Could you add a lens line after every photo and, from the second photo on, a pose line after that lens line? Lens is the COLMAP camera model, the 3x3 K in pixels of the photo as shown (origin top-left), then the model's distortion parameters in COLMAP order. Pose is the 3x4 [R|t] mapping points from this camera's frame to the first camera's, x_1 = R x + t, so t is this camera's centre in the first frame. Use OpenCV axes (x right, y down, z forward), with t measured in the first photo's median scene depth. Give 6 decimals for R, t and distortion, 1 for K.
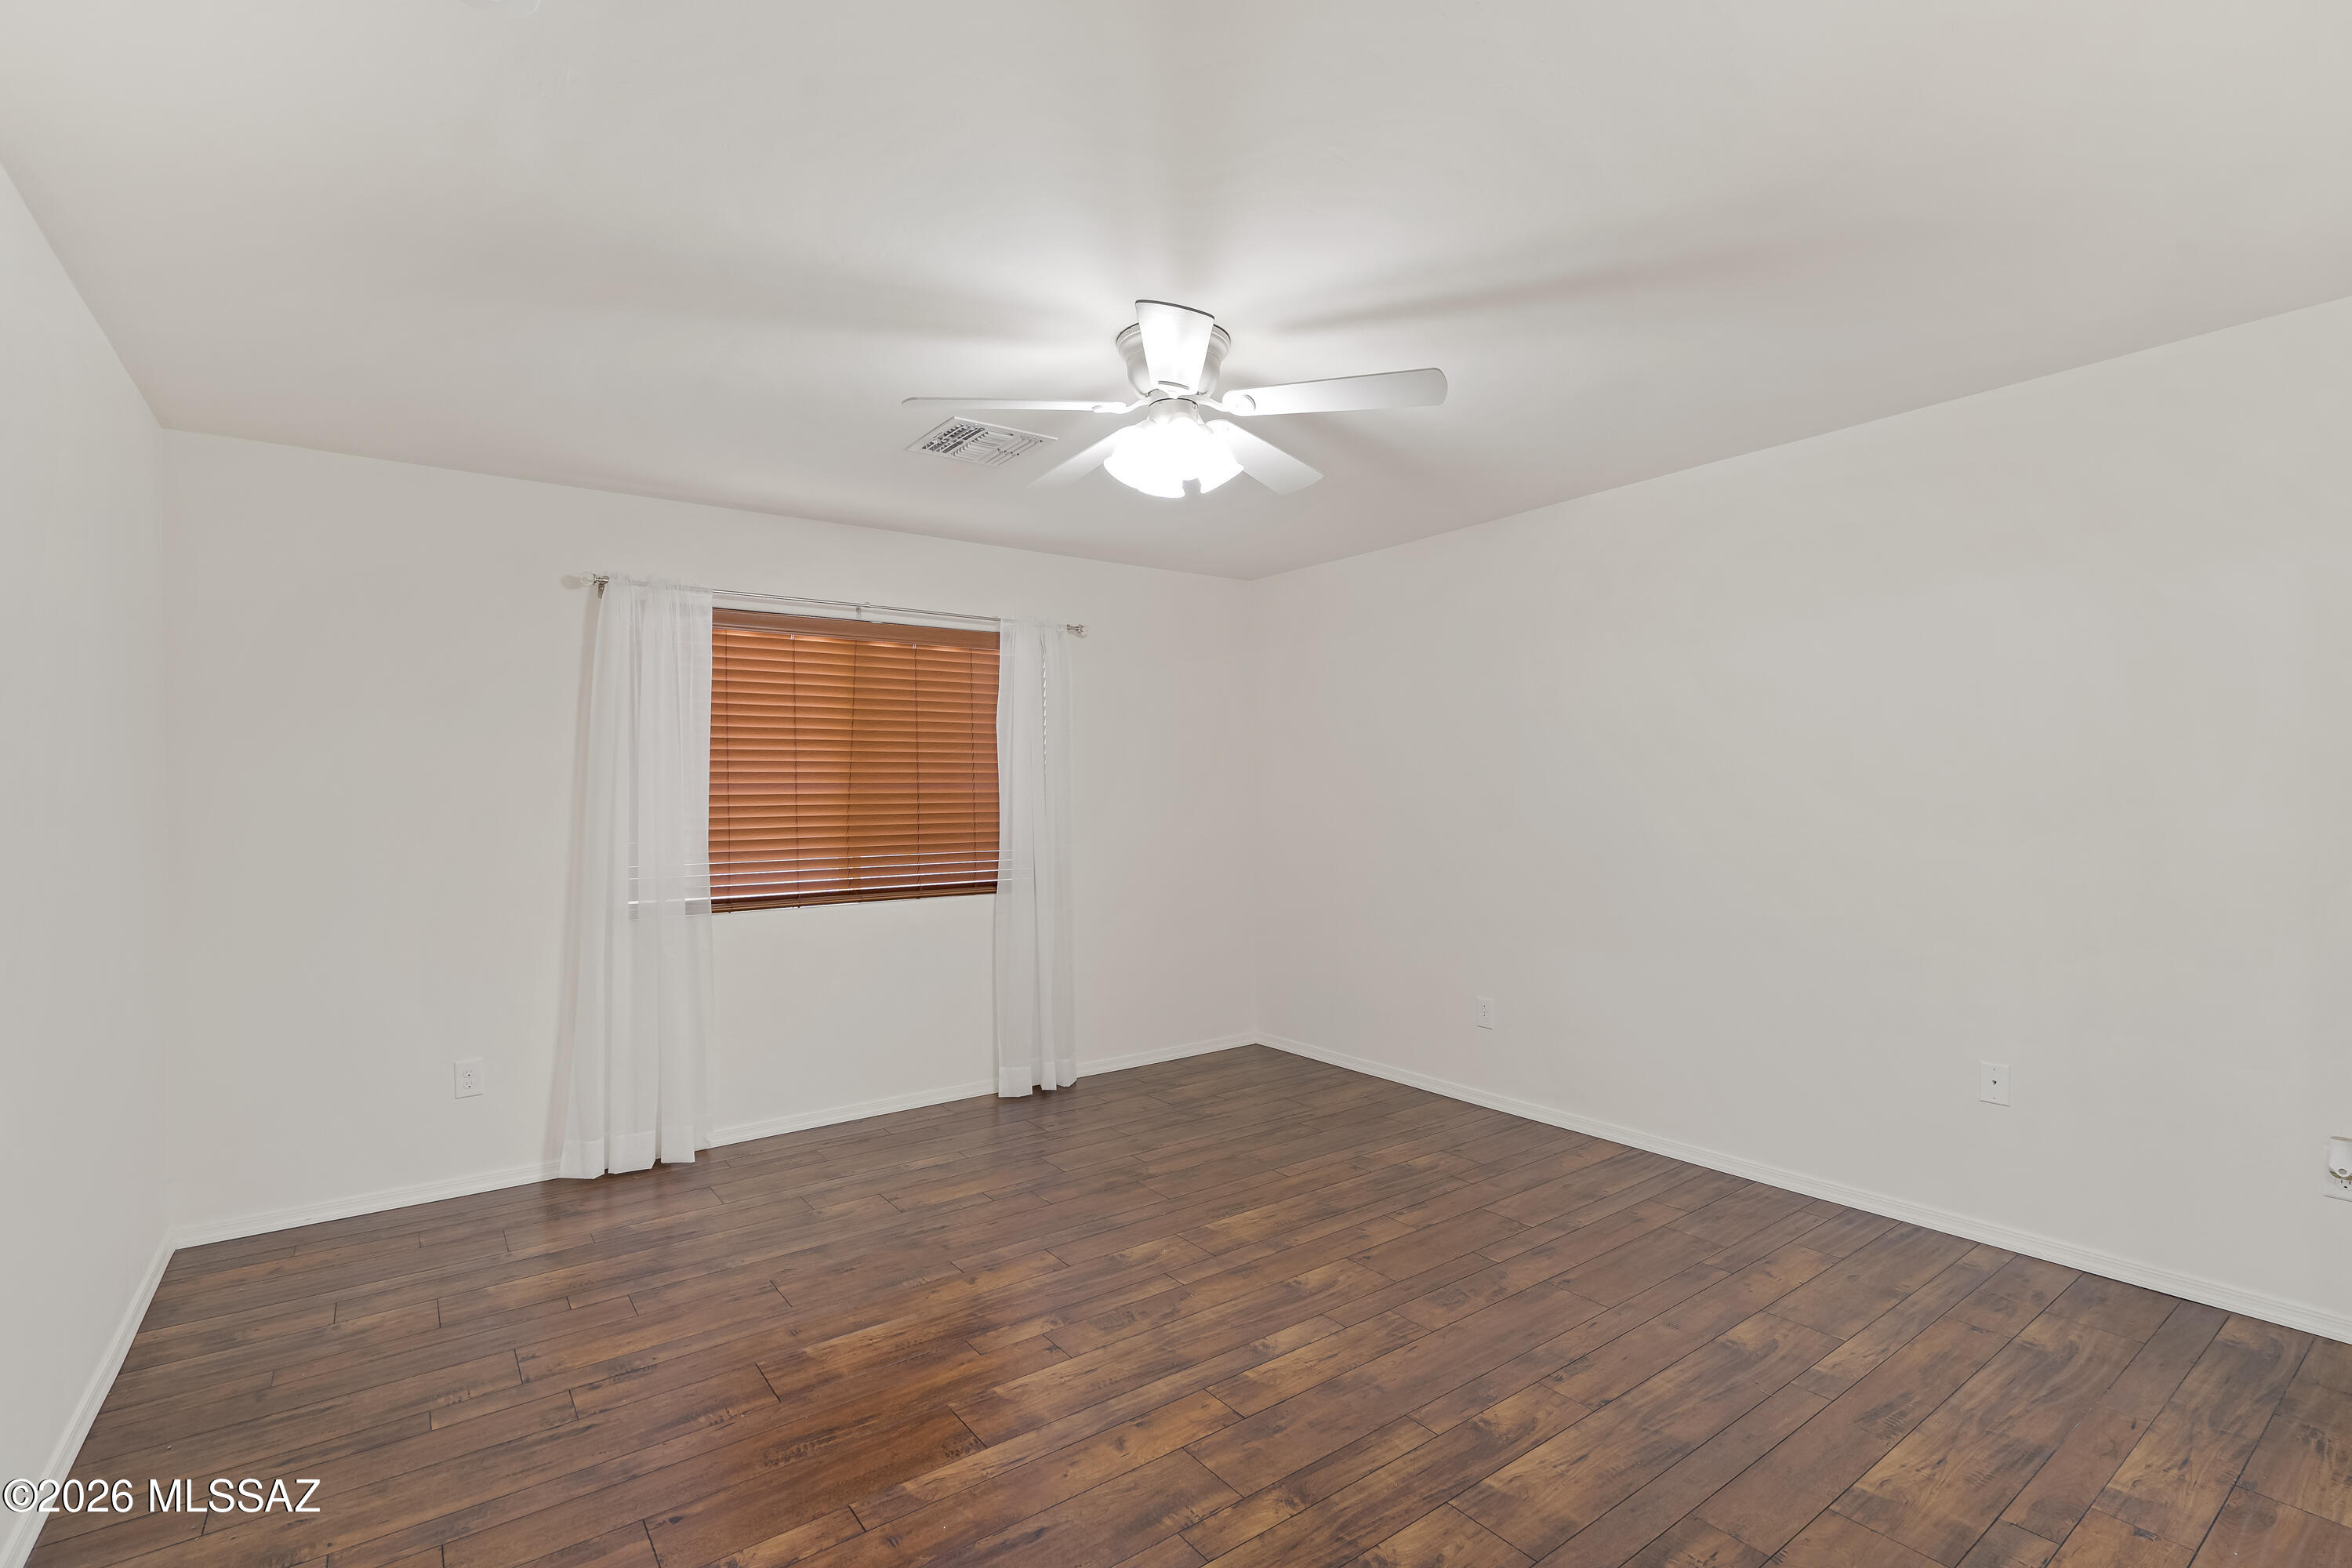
lens RADIAL K [[1085.6, 0, 1182.6], [0, 1085.6, 788.2], [0, 0, 1]] dist [-0.006751, 0.004211]
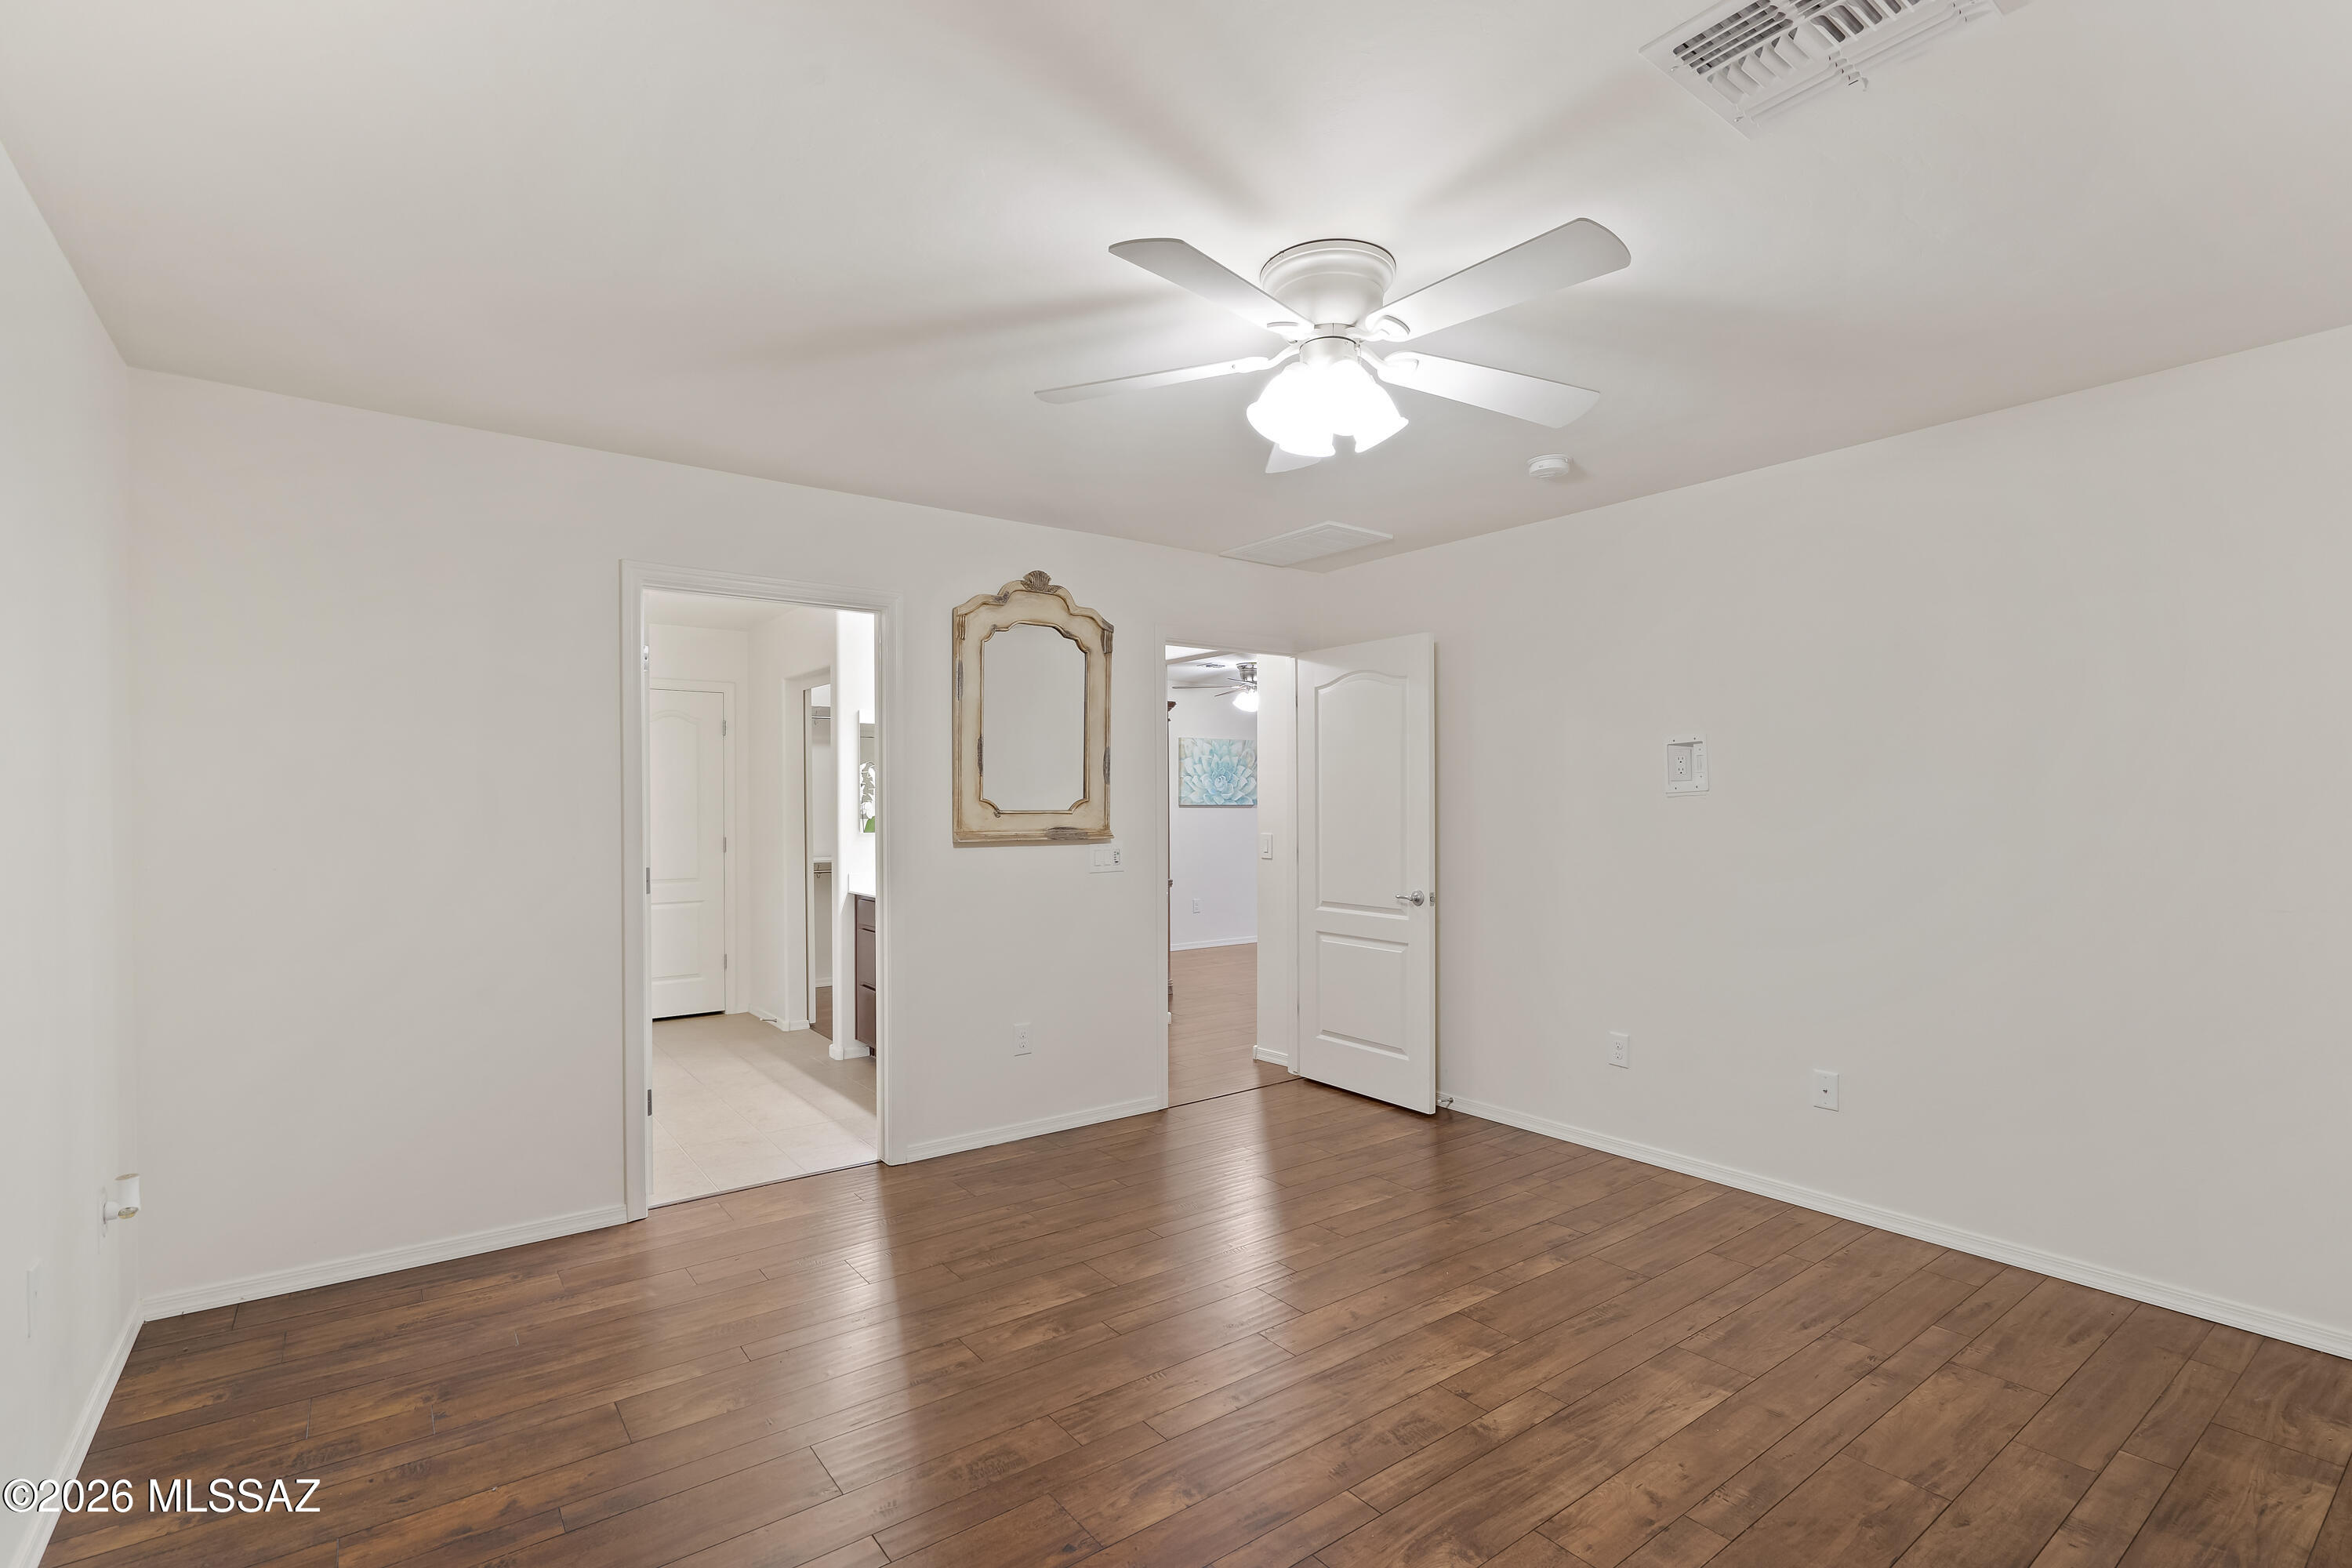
lens RADIAL K [[1085.6, 0, 1189.7], [0, 1085.6, 788.0], [0, 0, 1]] dist [-0.006751, 0.004211]
pose [[-0.999804, 0.014693, -0.013288, 0.125253], [0.014971, 0.999665, -0.021103, 0.009286], [0.012974, -0.021297, -0.999689, 2.001574]]
